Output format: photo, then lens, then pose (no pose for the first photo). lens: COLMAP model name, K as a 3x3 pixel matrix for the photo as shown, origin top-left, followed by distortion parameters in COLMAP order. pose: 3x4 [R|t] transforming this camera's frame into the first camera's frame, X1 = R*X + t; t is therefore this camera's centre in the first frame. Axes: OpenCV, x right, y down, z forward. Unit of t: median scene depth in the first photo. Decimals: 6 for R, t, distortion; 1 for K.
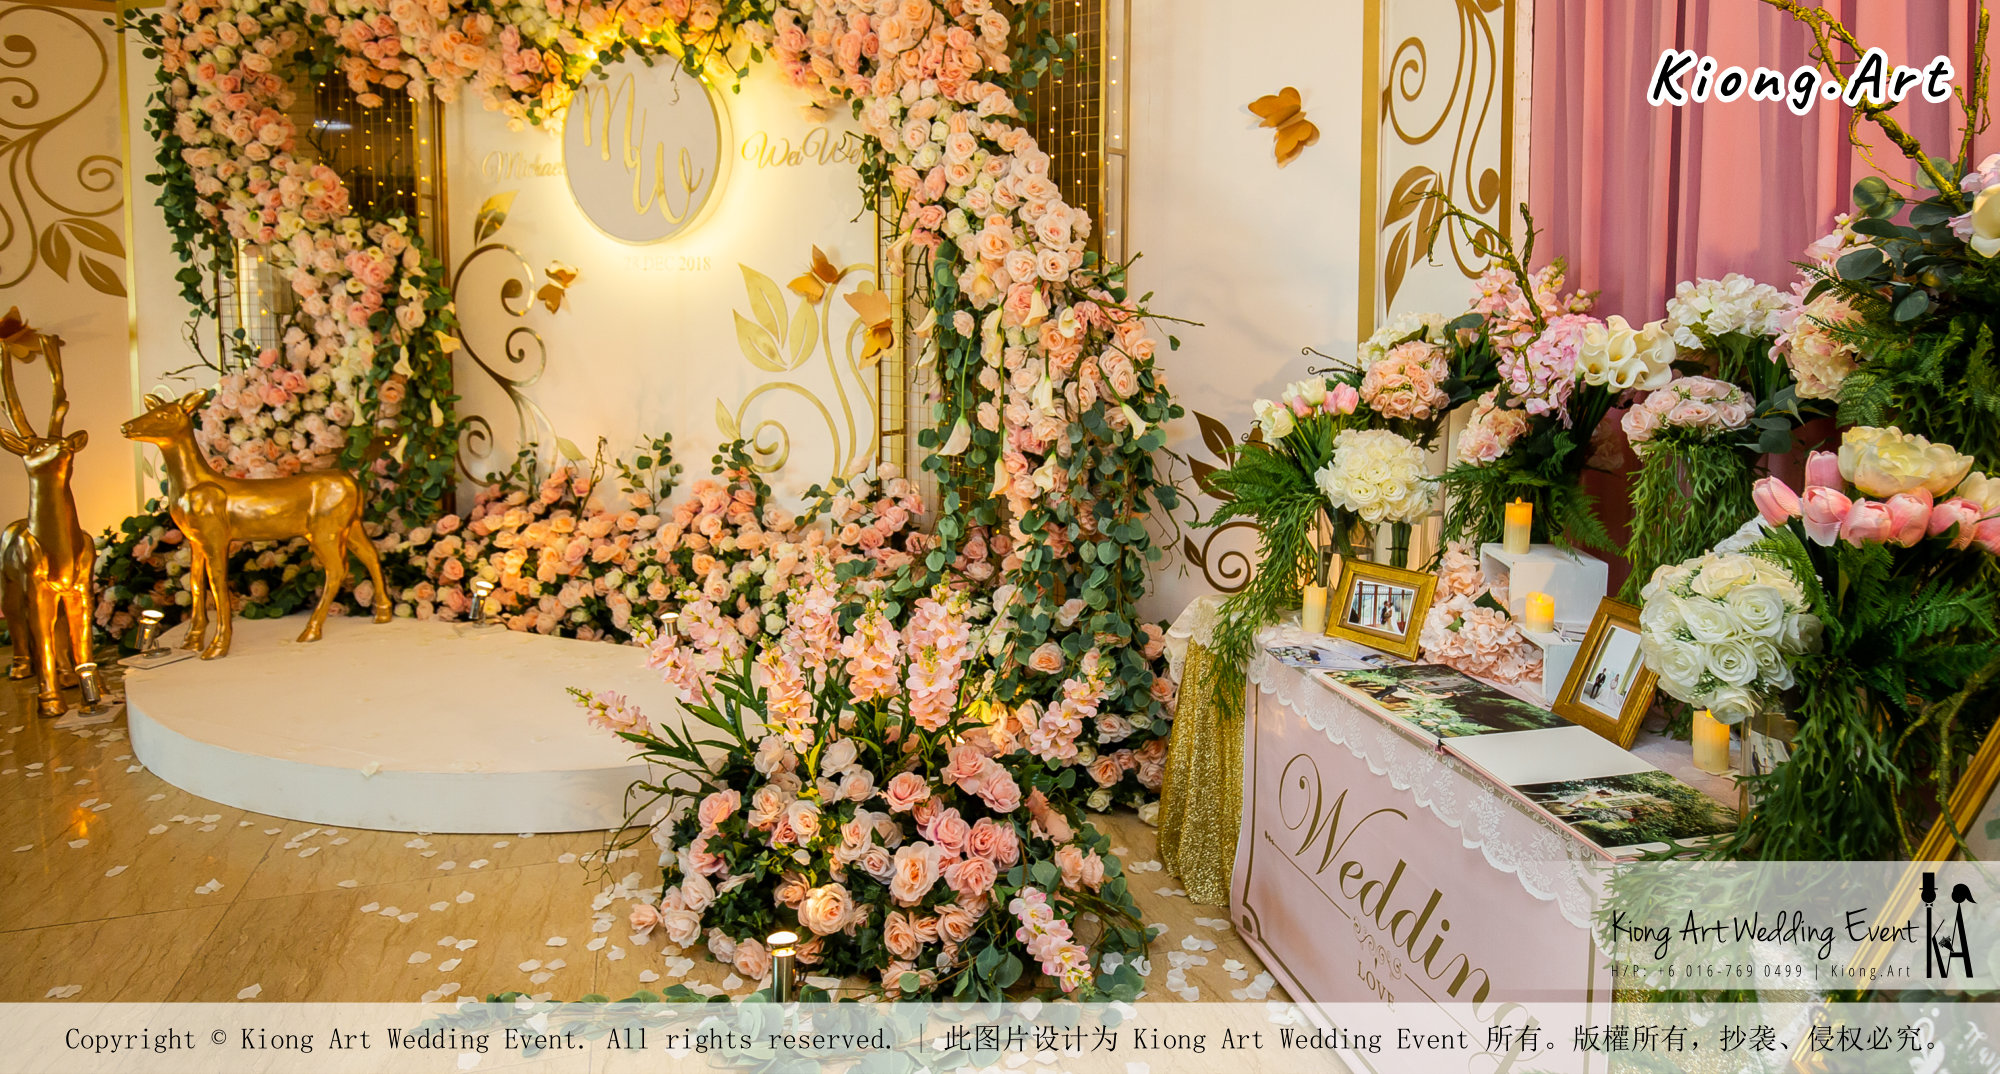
lens RADIAL K [[1168.8, 0, 997.6], [0, 1168.8, 402.7], [0, 0, 1]] dist [-0.016035, -0.000271]
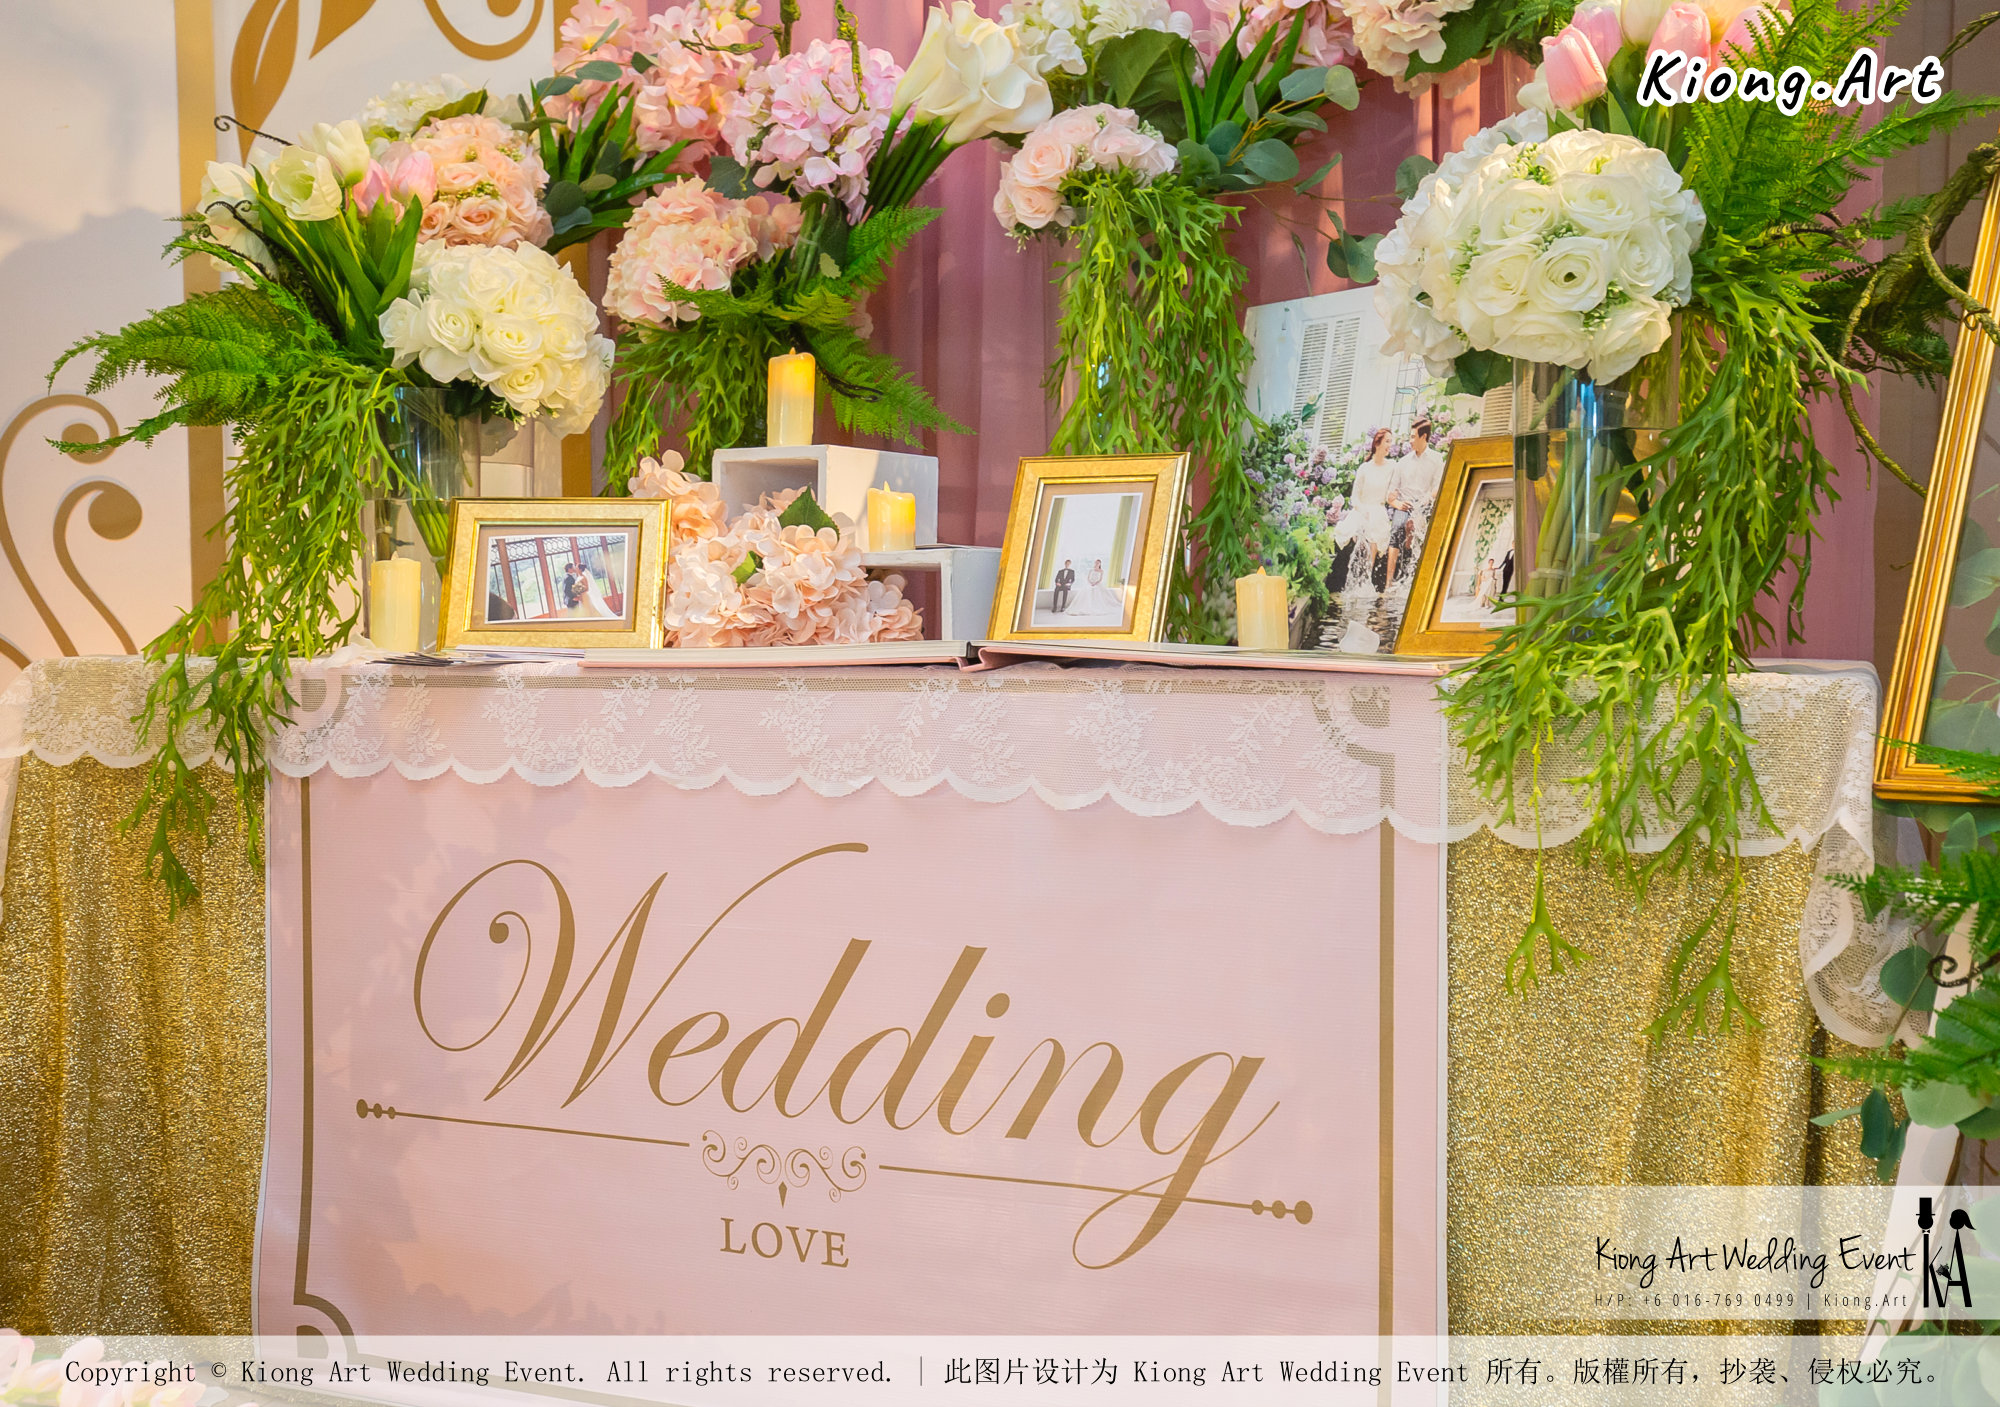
lens RADIAL K [[2021.9, 0, 1000.0], [0, 2021.9, 703.5], [0, 0, 1]] dist [0.041638, 0.007424]
pose [[0.582066, -0.033158, 0.812465, -0.258824], [0.064536, 0.997900, -0.005509, 0.247927], [-0.810577, 0.055640, 0.582983, 0.363492]]
